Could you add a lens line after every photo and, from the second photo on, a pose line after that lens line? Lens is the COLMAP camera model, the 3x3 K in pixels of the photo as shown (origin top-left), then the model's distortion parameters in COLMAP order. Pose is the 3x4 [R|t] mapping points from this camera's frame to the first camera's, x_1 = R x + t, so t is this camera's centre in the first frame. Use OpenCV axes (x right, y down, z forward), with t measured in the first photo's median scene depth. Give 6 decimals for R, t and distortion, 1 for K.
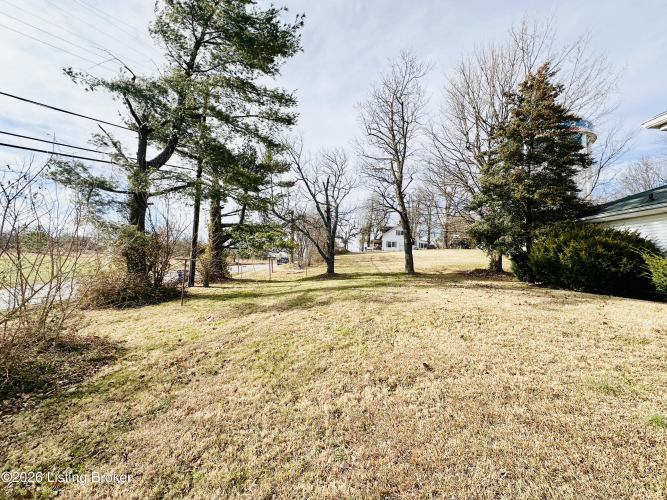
lens RADIAL K [[267.8, 0, 332.2], [0, 267.8, 248.6], [0, 0, 1]] dist [0.000844, 0.000173]
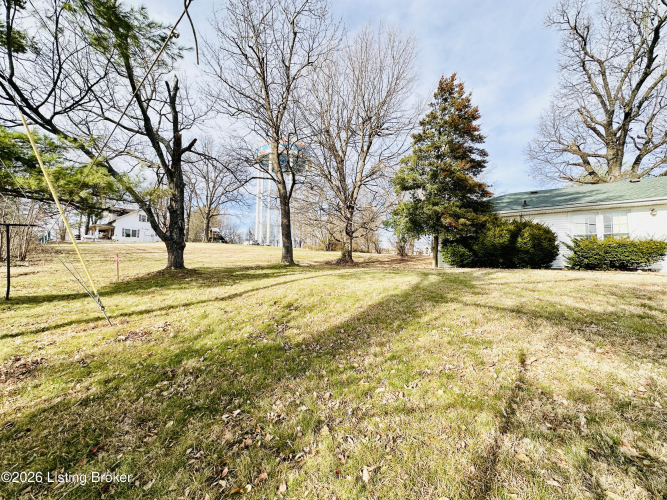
lens RADIAL K [[267.8, 0, 333.4], [0, 267.8, 250.8], [0, 0, 1]] dist [0.000844, 0.000173]
pose [[0.561185, 0.015516, 0.827545, -0.258555], [-0.030778, 0.999524, 0.002131, 0.048320], [-0.827118, -0.026667, 0.561396, 0.470984]]
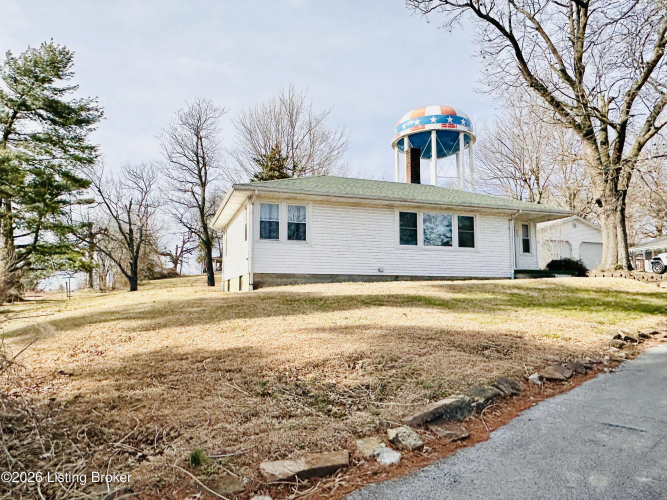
lens RADIAL K [[475.2, 0, 331.4], [0, 475.2, 253.4], [0, 0, 1]] dist [-0.001880, -0.001914]
pose [[0.946238, -0.009581, 0.323329, 0.124476], [0.022147, 0.999135, -0.035207, 0.024727], [-0.322712, 0.040474, 0.945631, -0.993194]]
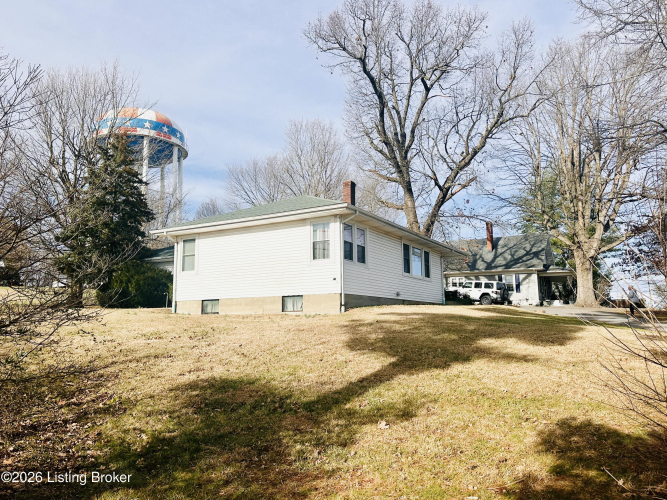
lens RADIAL K [[517.6, 0, 334.8], [0, 517.6, 253.8], [0, 0, 1]] dist [0.044319, -0.017284]
pose [[0.503421, 0.073982, 0.860868, -0.472069], [-0.015406, 0.996938, -0.076666, 0.027547], [-0.863904, 0.025333, 0.503019, -0.635963]]
